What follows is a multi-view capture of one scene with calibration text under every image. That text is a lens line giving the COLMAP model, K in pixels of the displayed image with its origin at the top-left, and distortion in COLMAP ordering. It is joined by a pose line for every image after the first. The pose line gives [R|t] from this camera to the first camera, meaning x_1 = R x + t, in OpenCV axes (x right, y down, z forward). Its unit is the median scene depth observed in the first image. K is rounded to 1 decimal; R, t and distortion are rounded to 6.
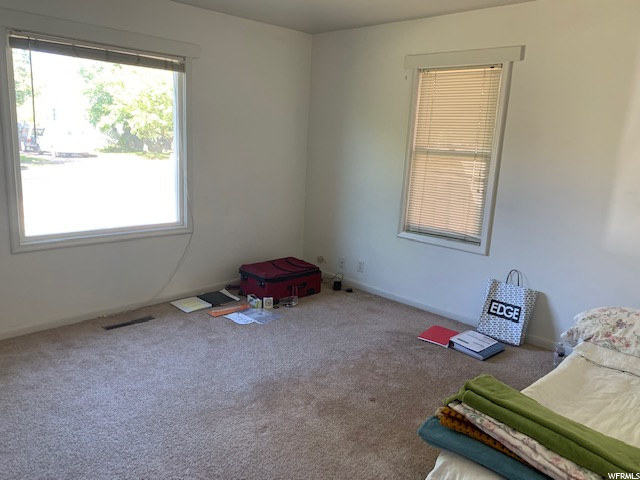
lens RADIAL K [[484.5, 0, 320.0], [0, 484.5, 240.0], [0, 0, 1]] dist [-0.001413, -0.008573]
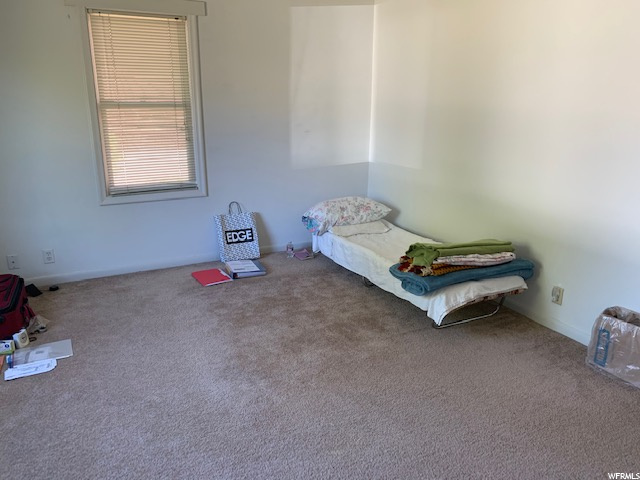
lens RADIAL K [[484.5, 0, 320.0], [0, 484.5, 240.0], [0, 0, 1]] dist [-0.001413, -0.008573]
pose [[0.320604, -0.306851, 0.896134, -0.598087], [0.207180, 0.945883, 0.249764, -0.096838], [-0.924278, 0.105585, 0.366827, 0.364860]]
